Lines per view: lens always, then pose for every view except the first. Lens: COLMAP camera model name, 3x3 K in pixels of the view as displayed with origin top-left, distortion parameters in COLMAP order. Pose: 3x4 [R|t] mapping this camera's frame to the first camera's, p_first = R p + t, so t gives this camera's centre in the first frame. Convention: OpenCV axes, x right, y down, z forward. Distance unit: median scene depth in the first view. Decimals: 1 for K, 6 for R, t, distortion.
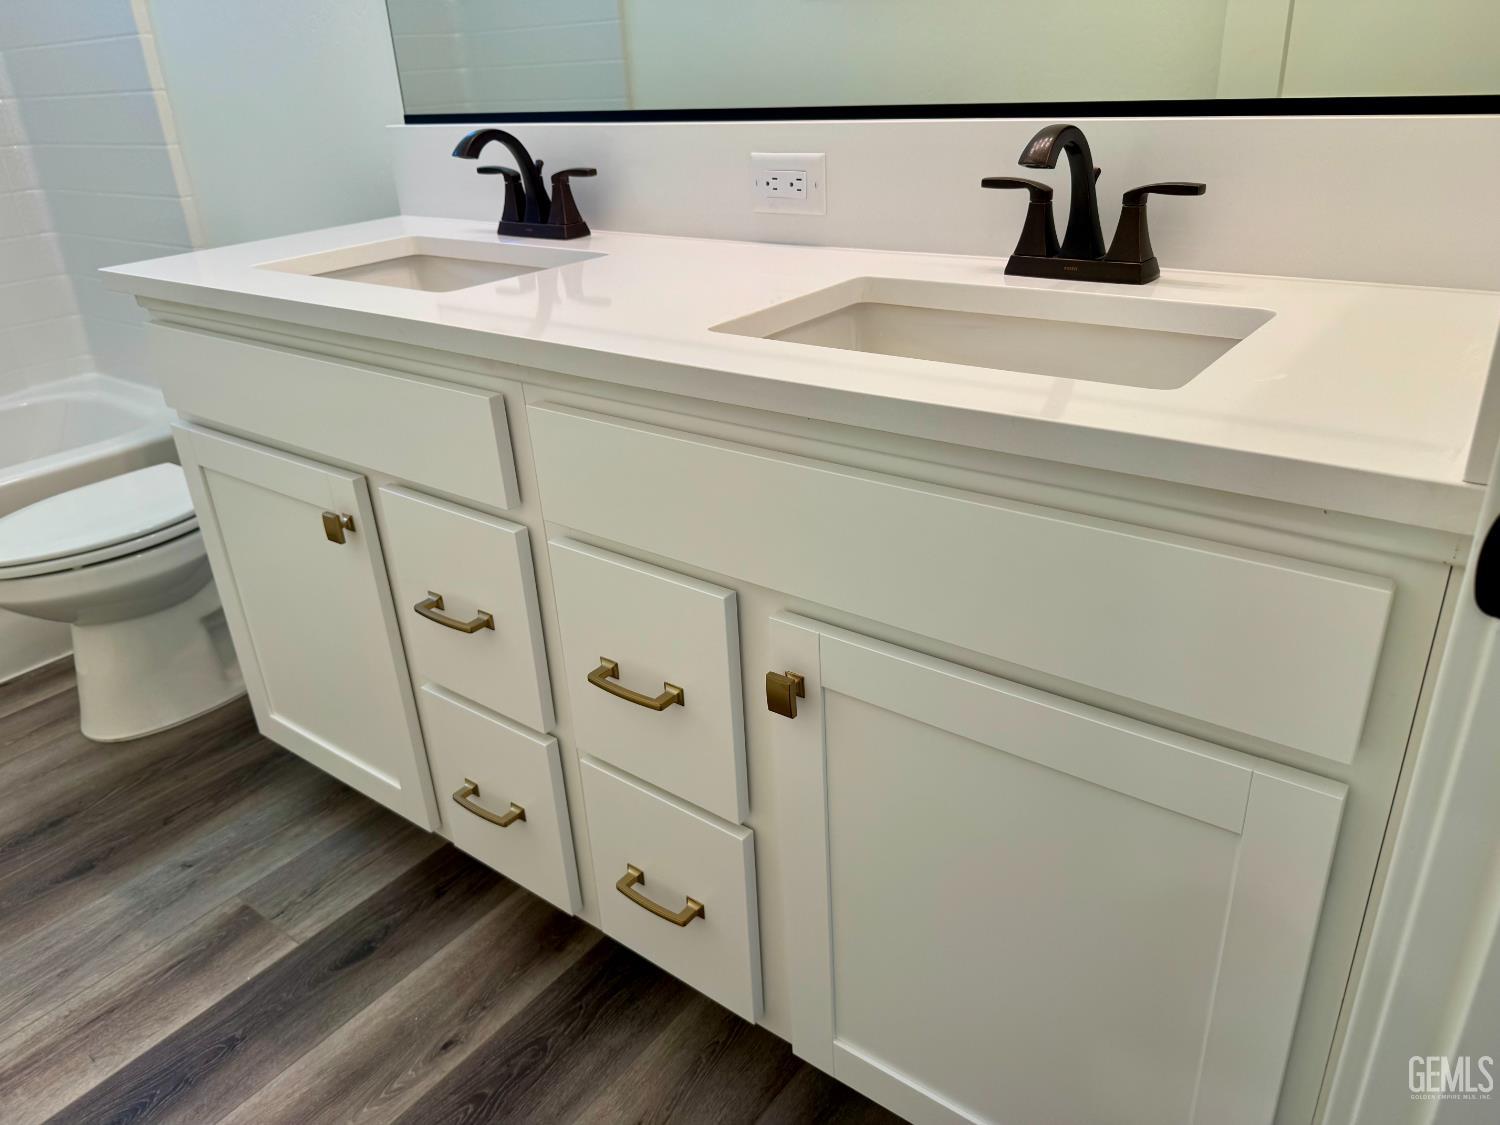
lens RADIAL K [[1065.0, 0, 746.4], [0, 1065.0, 566.0], [0, 0, 1]] dist [0.003264, 0.003314]
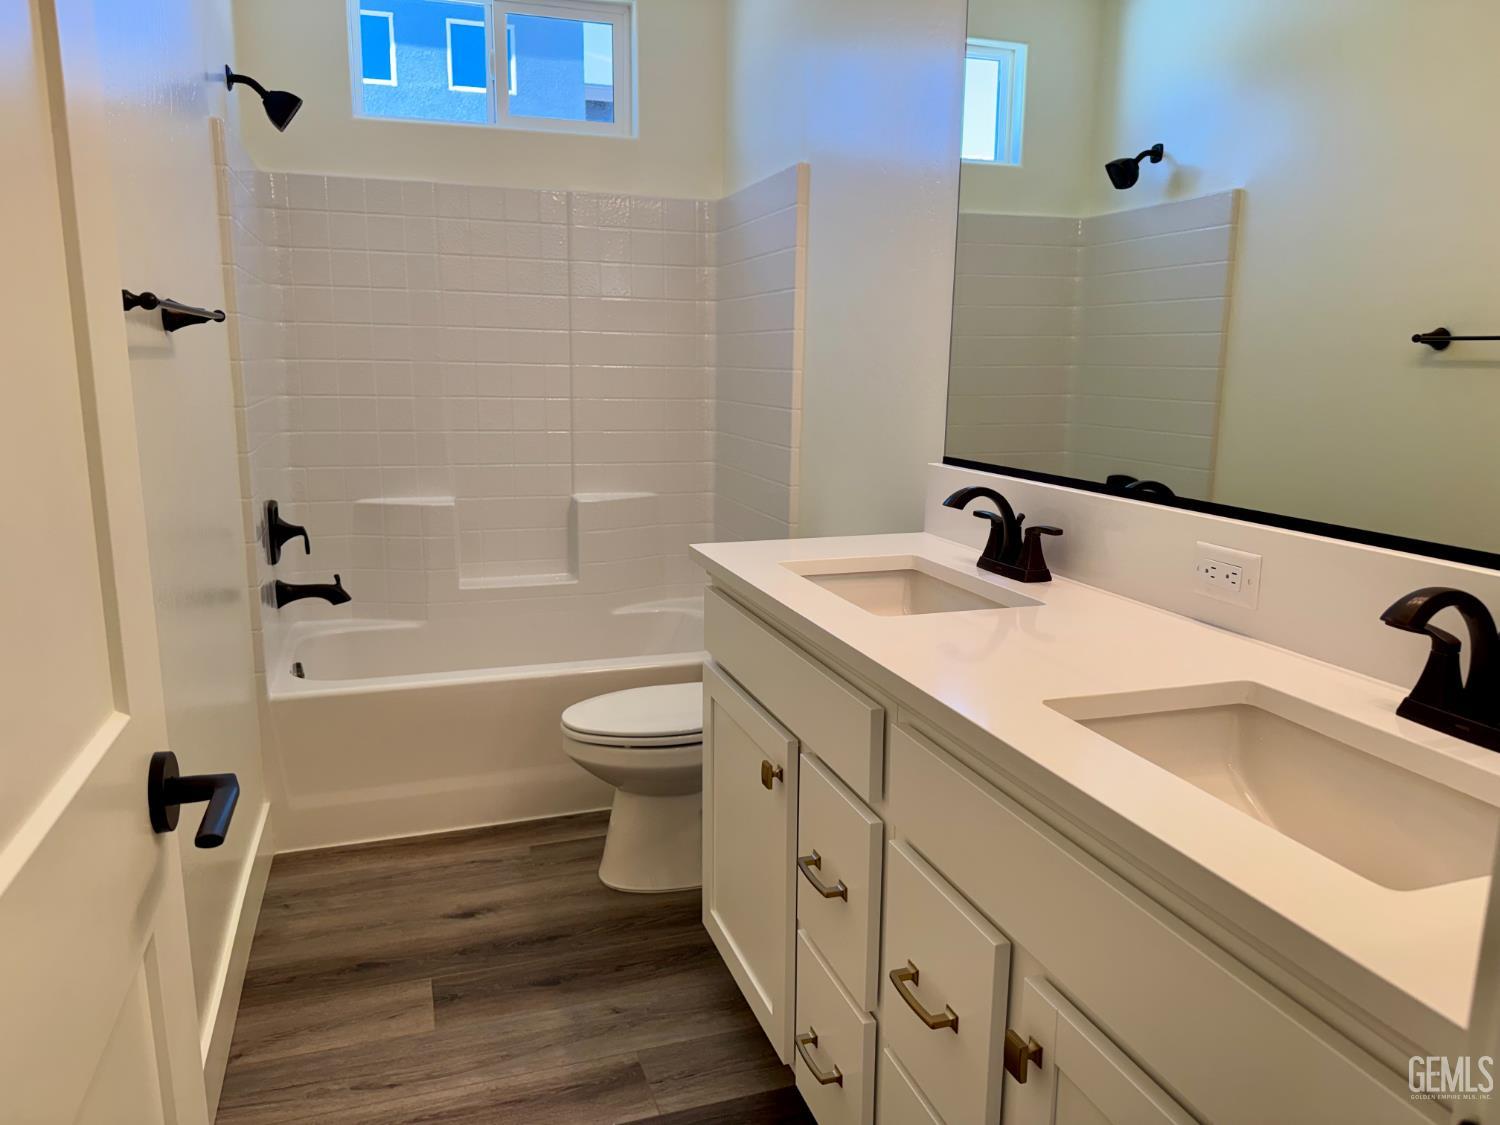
lens RADIAL K [[1065.0, 0, 746.4], [0, 1065.0, 566.0], [0, 0, 1]] dist [0.003264, 0.003314]
pose [[0.837548, 0.169423, -0.519432, 0.150572], [-0.291992, 0.942350, -0.163451, -0.041937], [0.461795, 0.288569, 0.838733, -0.093290]]
